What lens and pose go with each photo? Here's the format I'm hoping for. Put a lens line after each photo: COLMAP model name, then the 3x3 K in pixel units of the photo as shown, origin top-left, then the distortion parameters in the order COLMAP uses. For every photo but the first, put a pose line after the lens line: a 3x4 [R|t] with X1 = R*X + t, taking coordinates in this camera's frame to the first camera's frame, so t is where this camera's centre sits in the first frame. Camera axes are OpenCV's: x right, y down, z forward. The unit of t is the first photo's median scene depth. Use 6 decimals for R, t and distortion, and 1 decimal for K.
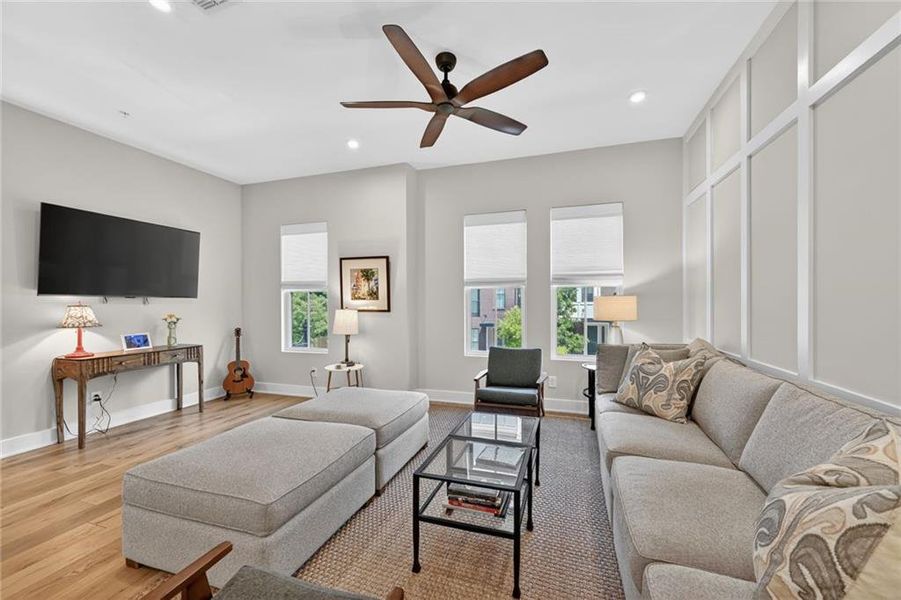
lens RADIAL K [[358.7, 0, 452.8], [0, 358.7, 298.3], [0, 0, 1]] dist [-0.001070, -0.000007]
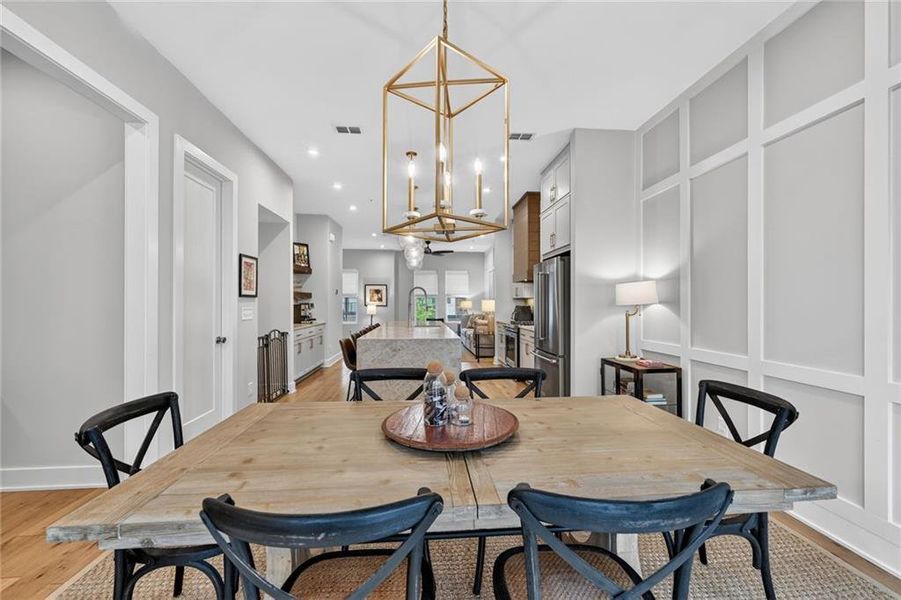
lens RADIAL K [[358.7, 0, 454.0], [0, 358.7, 302.0], [0, 0, 1]] dist [-0.001070, -0.000007]
pose [[0.923148, 0.005670, 0.384403, -0.724438], [-0.006876, 0.999975, 0.001764, -0.001409], [-0.384384, -0.004271, 0.923164, -1.582208]]
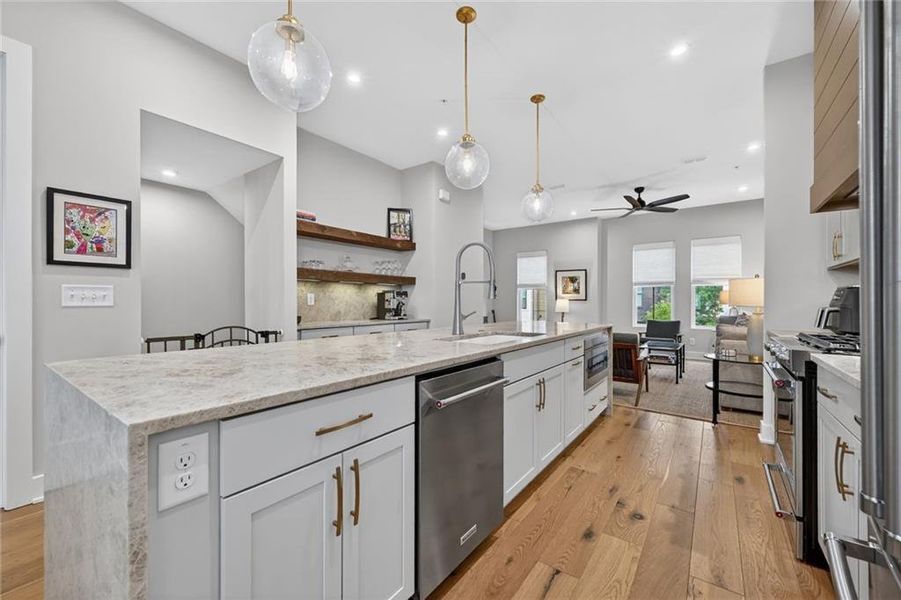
lens RADIAL K [[358.7, 0, 449.2], [0, 358.7, 306.7], [0, 0, 1]] dist [-0.001070, -0.000007]
pose [[0.945327, 0.008943, -0.326002, -0.239138], [-0.002392, 0.999787, 0.020491, 0.034069], [0.326116, -0.018591, 0.945147, -0.923176]]
